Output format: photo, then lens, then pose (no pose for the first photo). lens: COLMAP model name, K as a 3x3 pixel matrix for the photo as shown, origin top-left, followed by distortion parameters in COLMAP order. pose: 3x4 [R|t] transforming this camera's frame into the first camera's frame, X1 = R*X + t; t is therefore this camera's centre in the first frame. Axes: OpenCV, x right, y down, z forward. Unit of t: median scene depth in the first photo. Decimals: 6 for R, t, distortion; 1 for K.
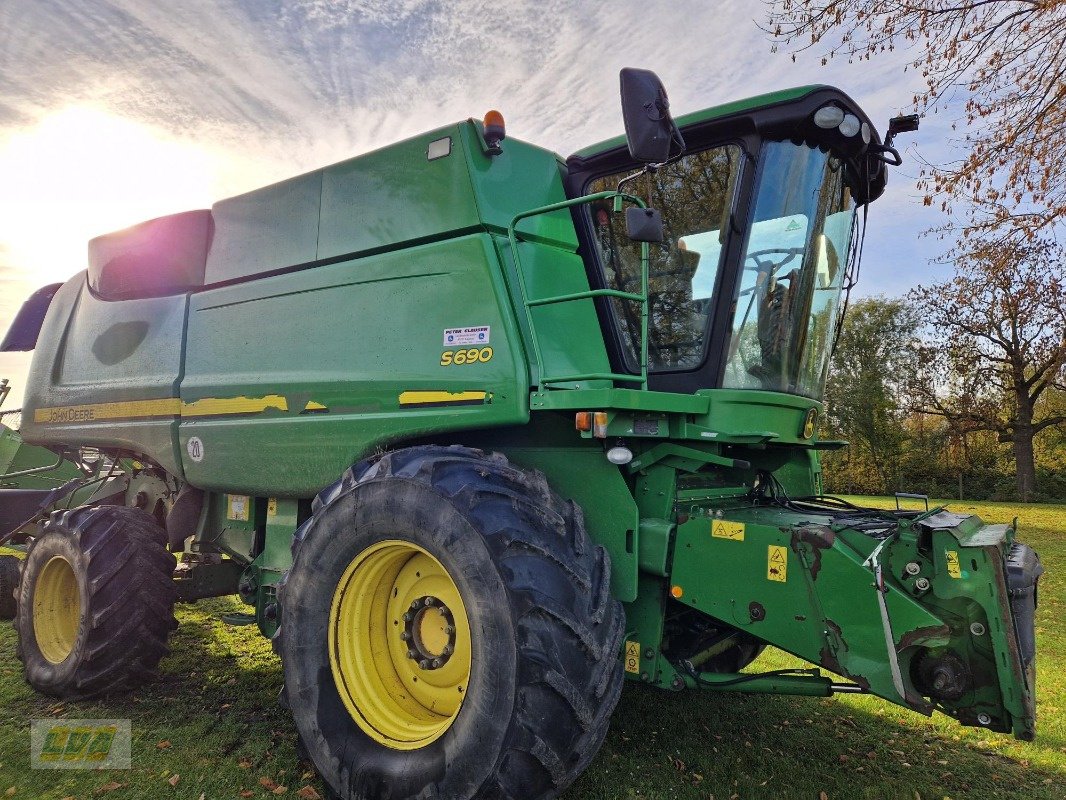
lens RADIAL K [[718.3, 0, 529.0], [0, 718.3, 397.7], [0, 0, 1]] dist [0.063445, -0.037906]
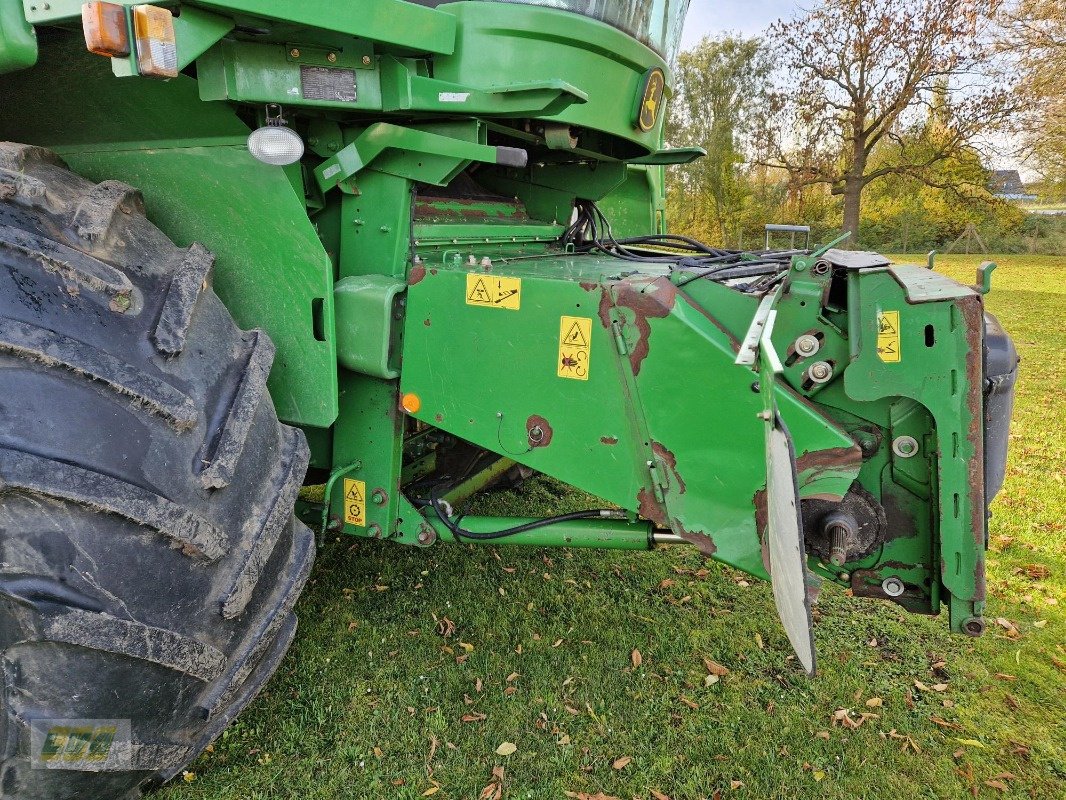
lens RADIAL K [[718.3, 0, 529.0], [0, 718.3, 400.7], [0, 0, 1]] dist [0.063445, -0.037906]
pose [[0.980623, -0.064920, 0.184837, 0.185316], [0.002860, 0.948141, 0.317837, 0.084780], [-0.195886, -0.311149, 0.929954, 0.442185]]
